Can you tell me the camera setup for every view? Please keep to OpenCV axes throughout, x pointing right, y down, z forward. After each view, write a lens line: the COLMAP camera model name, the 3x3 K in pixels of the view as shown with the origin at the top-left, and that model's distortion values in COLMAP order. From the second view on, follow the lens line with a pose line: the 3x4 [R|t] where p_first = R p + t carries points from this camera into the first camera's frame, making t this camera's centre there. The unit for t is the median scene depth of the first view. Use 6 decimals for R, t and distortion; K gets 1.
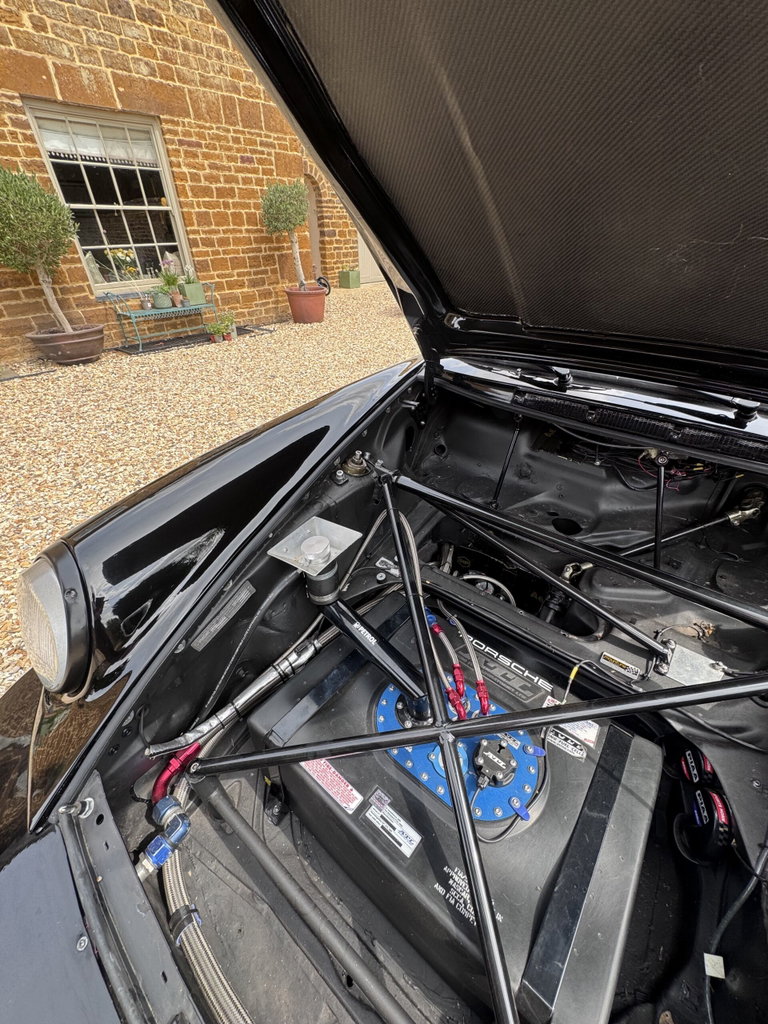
lens RADIAL K [[407.5, 0, 385.3], [0, 407.5, 512.7], [0, 0, 1]] dist [-0.000970, -0.000073]
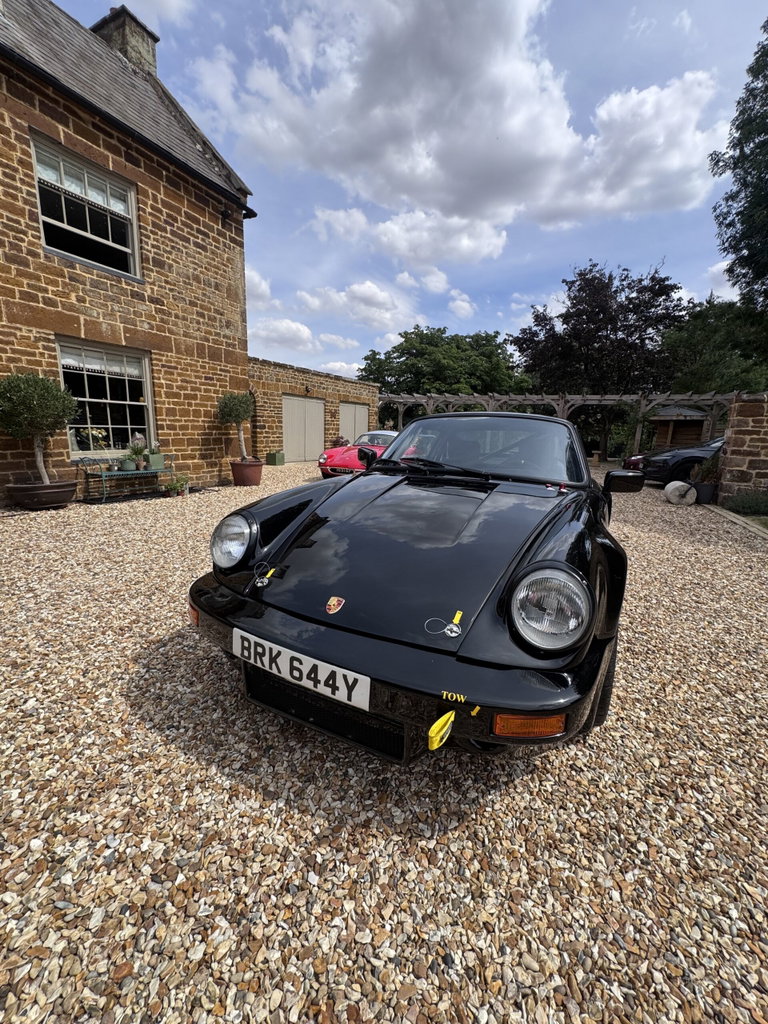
lens RADIAL K [[407.5, 0, 385.3], [0, 407.5, 512.7], [0, 0, 1]] dist [-0.000970, -0.000073]
pose [[0.976640, -0.003095, 0.214858, -0.056326], [0.087997, 0.917969, -0.386768, 0.146737], [-0.196036, 0.396640, 0.896798, -0.185943]]
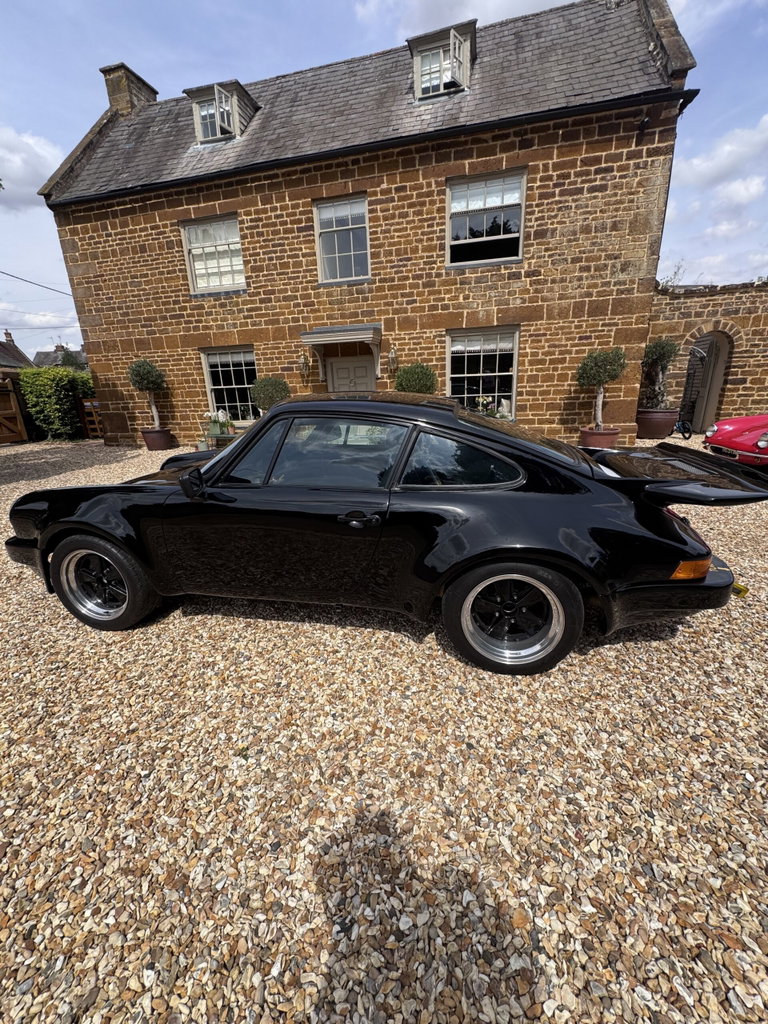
lens RADIAL K [[407.8, 0, 385.7], [0, 407.8, 512.2], [0, 0, 1]] dist [-0.000445, 0.000066]
pose [[0.454584, 0.258206, -0.852457, 0.657383], [-0.483570, 0.875276, 0.007248, -0.083029], [0.748006, 0.408928, 0.522747, 0.072626]]
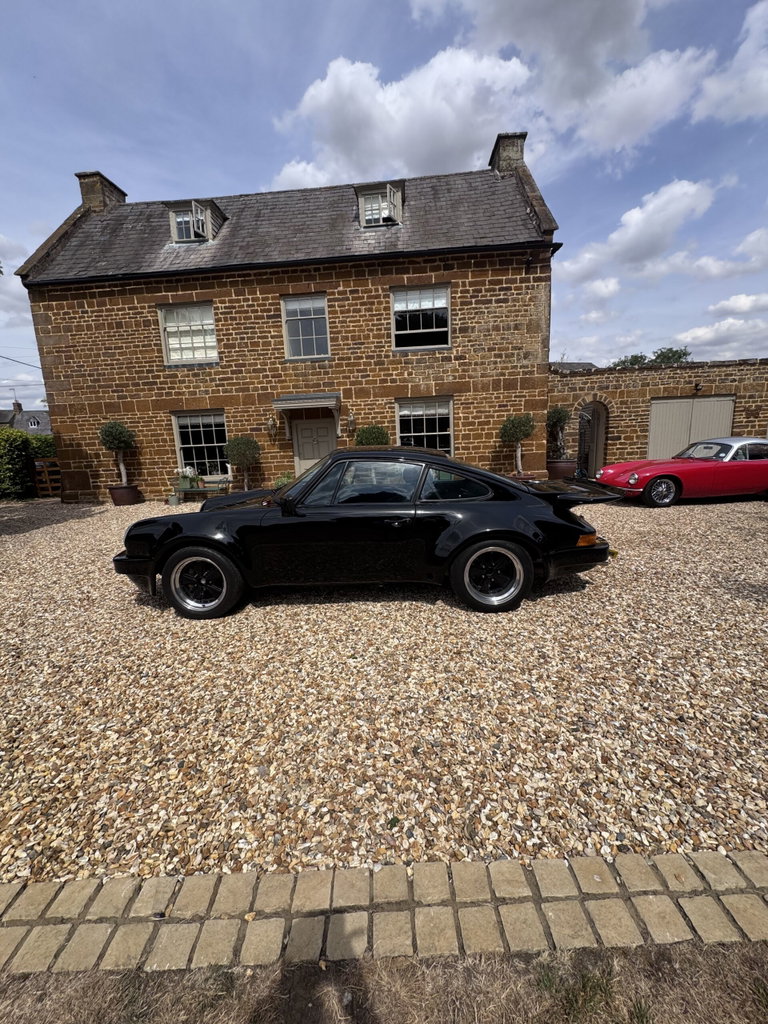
lens RADIAL K [[407.5, 0, 385.3], [0, 407.5, 512.7], [0, 0, 1]] dist [-0.000970, -0.000073]
pose [[0.597237, 0.123877, -0.792441, 0.787714], [-0.428225, 0.884648, -0.184448, 0.037646], [0.678182, 0.449502, 0.581392, -0.106899]]
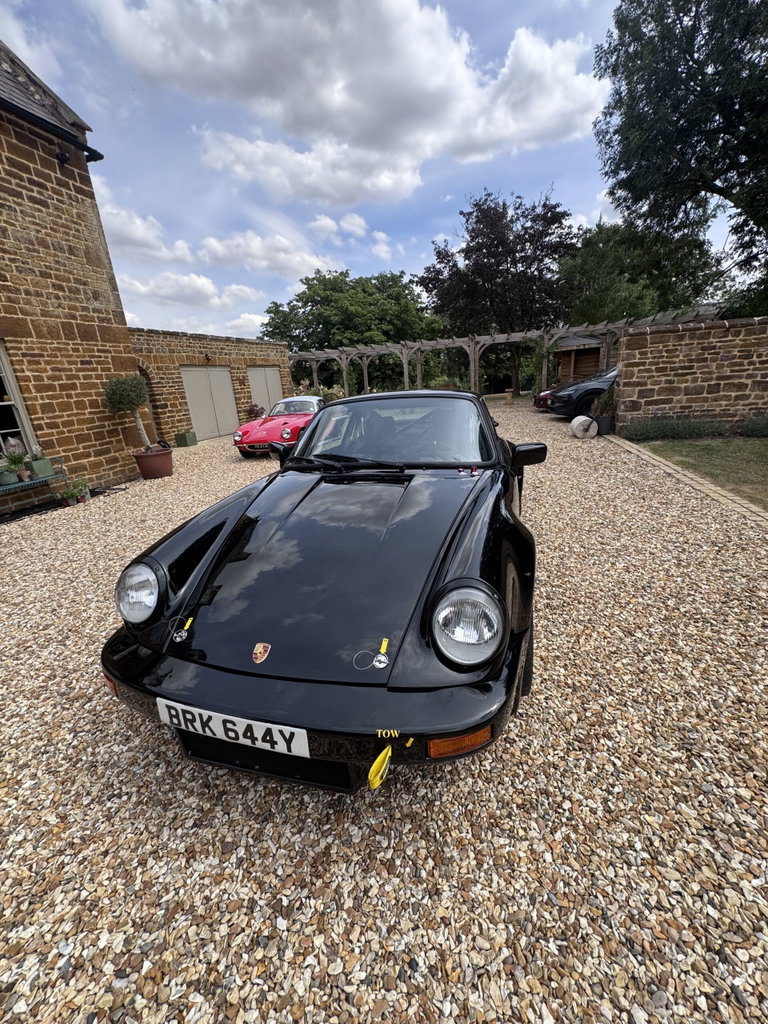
lens RADIAL K [[407.5, 0, 385.3], [0, 407.5, 512.7], [0, 0, 1]] dist [-0.000970, -0.000073]
pose [[0.917456, -0.179430, 0.355076, -0.036586], [0.279009, 0.926426, -0.252763, 0.104423], [-0.283598, 0.330968, 0.900018, -0.201511]]
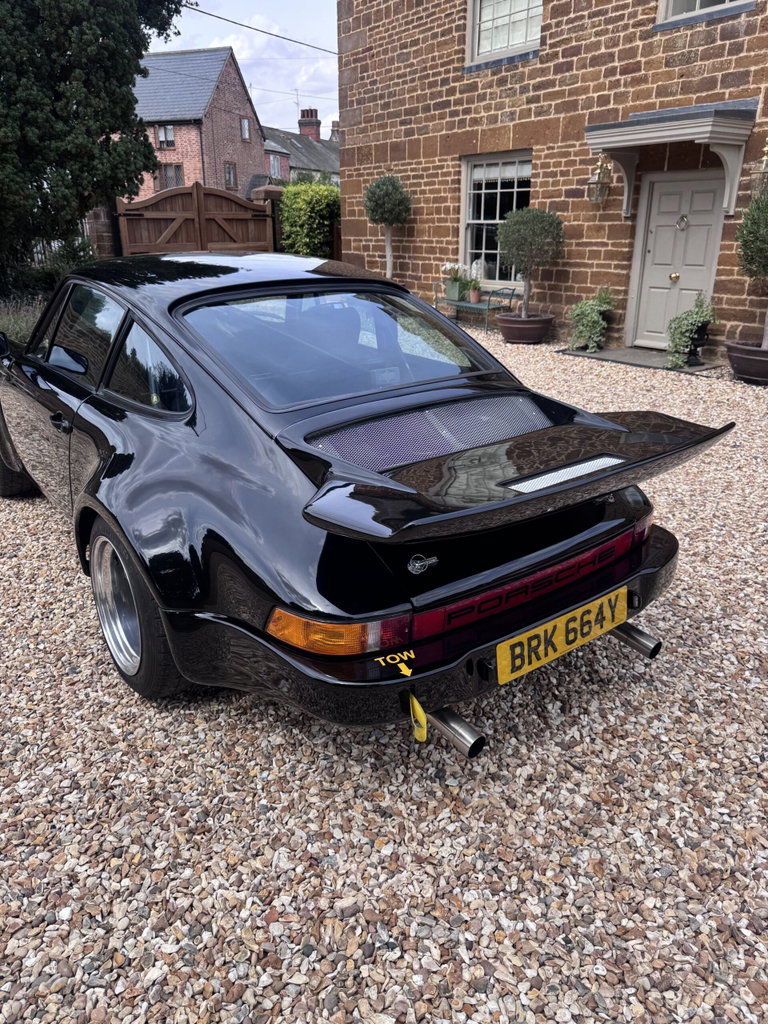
lens RADIAL K [[726.8, 0, 384.0], [0, 726.8, 512.0], [0, 0, 1]] dist [0.004526, -0.020277]
pose [[-0.243400, 0.363801, -0.899114, 0.749739], [-0.556095, 0.707160, 0.436673, -0.351382], [0.794679, 0.606279, 0.030185, 0.440993]]
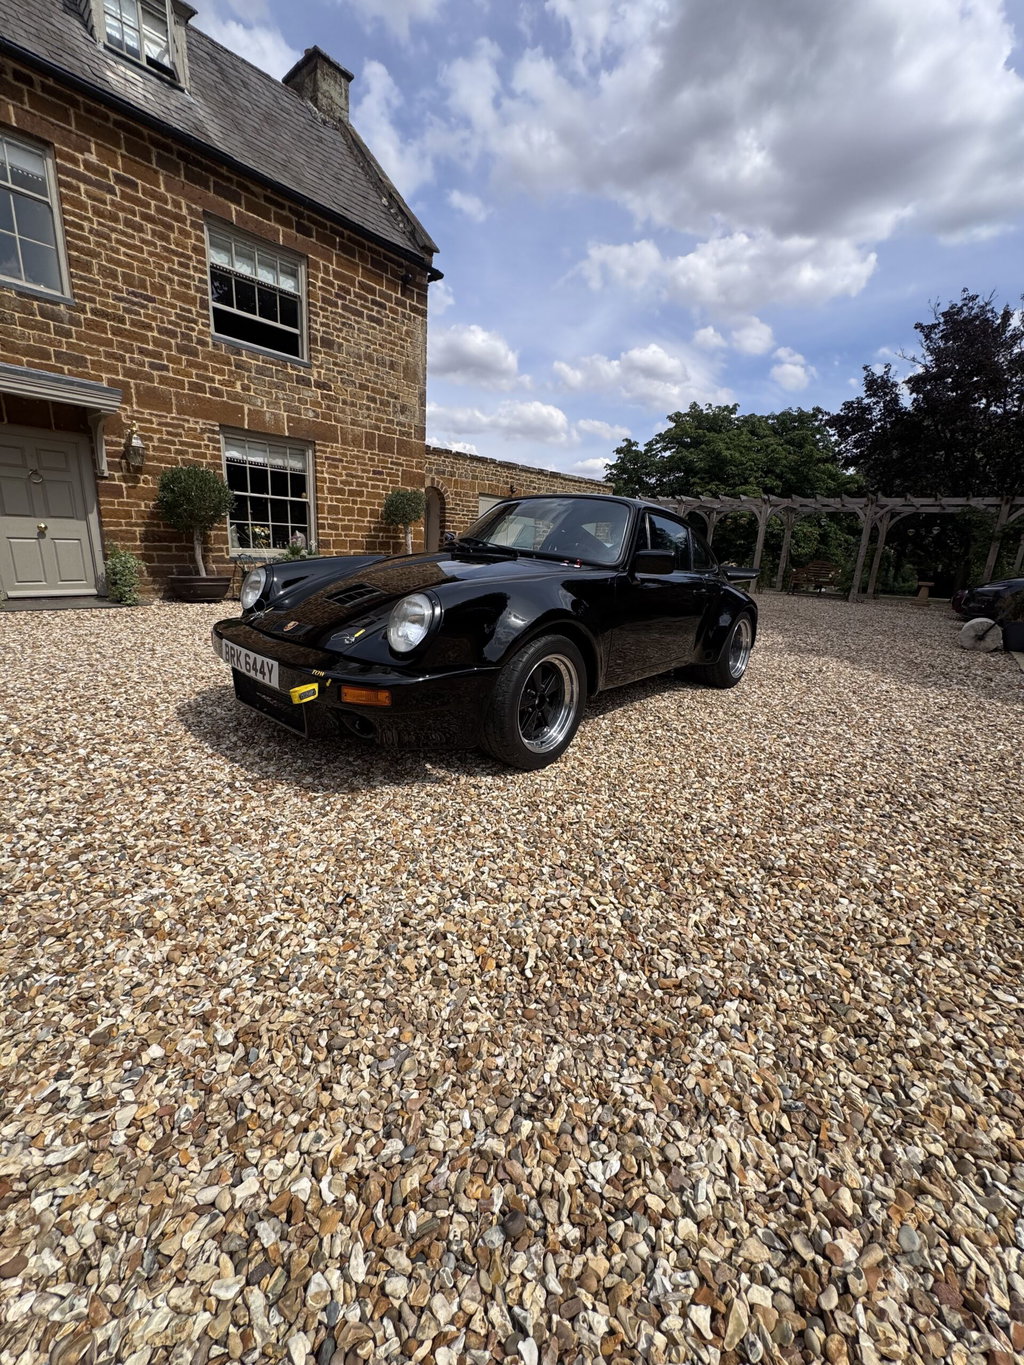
lens RADIAL K [[543.2, 0, 513.7], [0, 543.2, 683.4], [0, 0, 1]] dist [-0.000970, -0.000073]
pose [[0.997196, 0.071905, -0.020748, 0.151540], [-0.074599, 0.932890, -0.352352, 0.276861], [-0.005980, 0.352911, 0.935638, -0.315111]]
